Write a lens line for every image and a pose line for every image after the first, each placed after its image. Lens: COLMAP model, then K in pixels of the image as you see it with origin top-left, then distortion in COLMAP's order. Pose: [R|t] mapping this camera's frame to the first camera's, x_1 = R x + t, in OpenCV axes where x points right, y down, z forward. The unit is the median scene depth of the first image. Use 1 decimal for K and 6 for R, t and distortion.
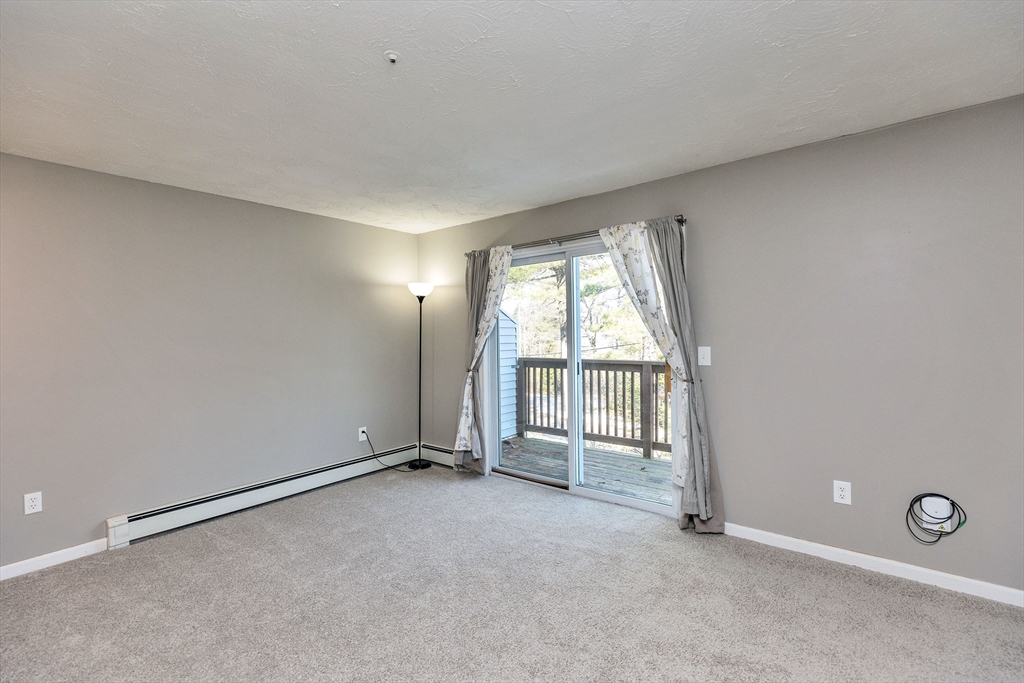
lens RADIAL K [[451.5, 0, 510.5], [0, 451.5, 336.1], [0, 0, 1]] dist [0.000543, -0.000096]
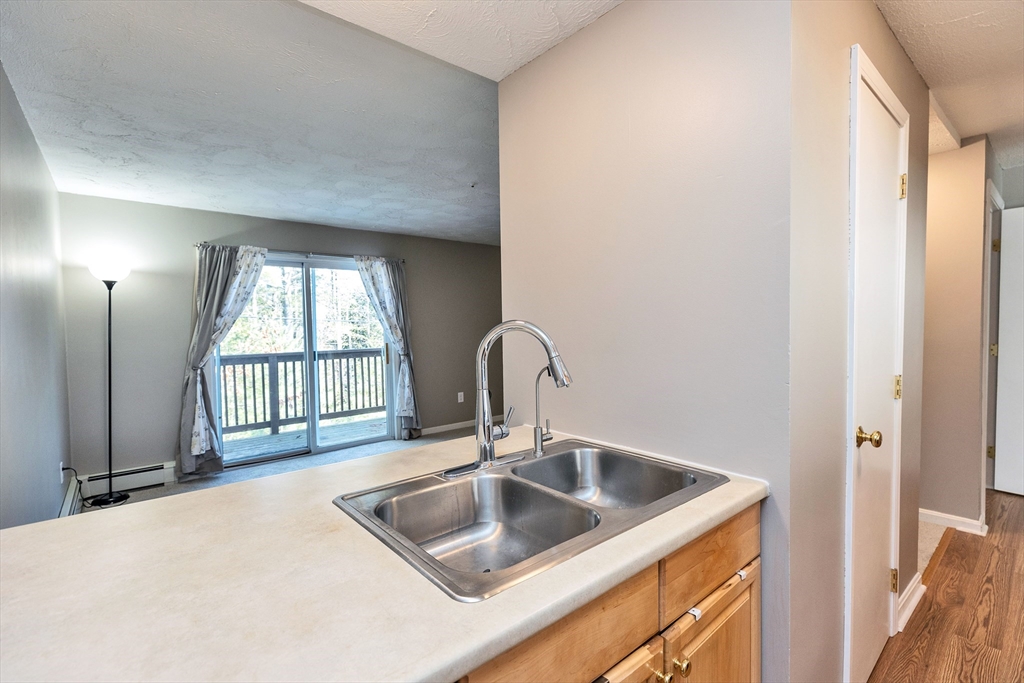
lens RADIAL K [[457.5, 0, 509.7], [0, 457.5, 338.5], [0, 0, 1]] dist [0.004407, 0.000150]
pose [[0.181706, -0.019057, 0.983168, -0.930560], [0.020417, 0.999670, 0.015603, 0.013021], [-0.983141, 0.017238, 0.182035, 0.202405]]
